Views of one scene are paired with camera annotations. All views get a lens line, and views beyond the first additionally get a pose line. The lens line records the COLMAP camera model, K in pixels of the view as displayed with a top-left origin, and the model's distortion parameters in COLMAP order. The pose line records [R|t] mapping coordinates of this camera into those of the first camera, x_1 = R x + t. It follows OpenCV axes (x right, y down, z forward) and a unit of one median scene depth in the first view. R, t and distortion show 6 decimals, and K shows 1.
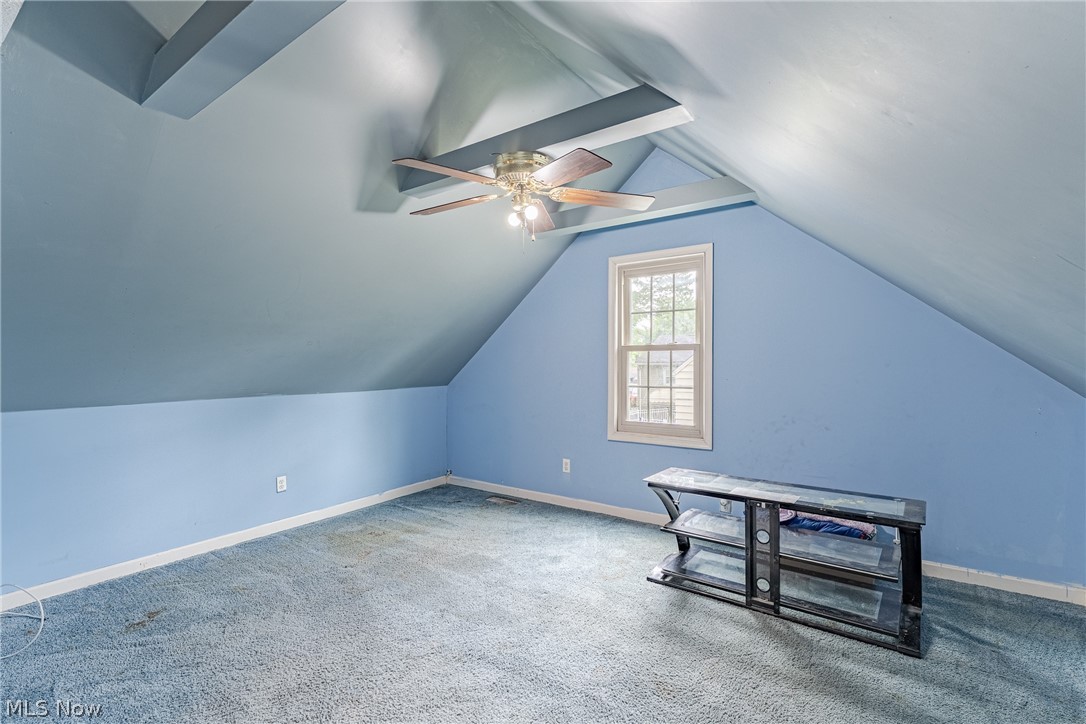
lens RADIAL K [[478.7, 0, 546.9], [0, 478.7, 365.1], [0, 0, 1]] dist [0.001005, 0.000028]
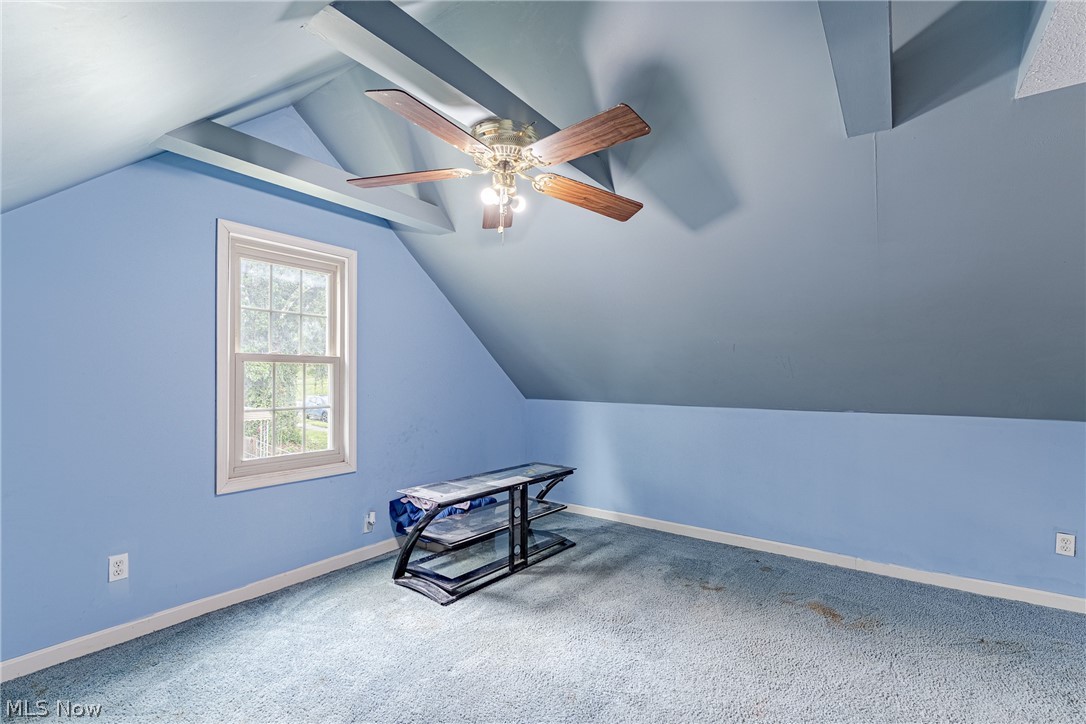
lens RADIAL K [[478.7, 0, 546.9], [0, 478.7, 365.1], [0, 0, 1]] dist [0.001005, 0.000028]
pose [[0.031326, 0.032063, 0.998995, -0.892987], [-0.000421, 0.999486, -0.032066, -0.001492], [-0.999509, 0.000584, 0.031324, 0.906888]]
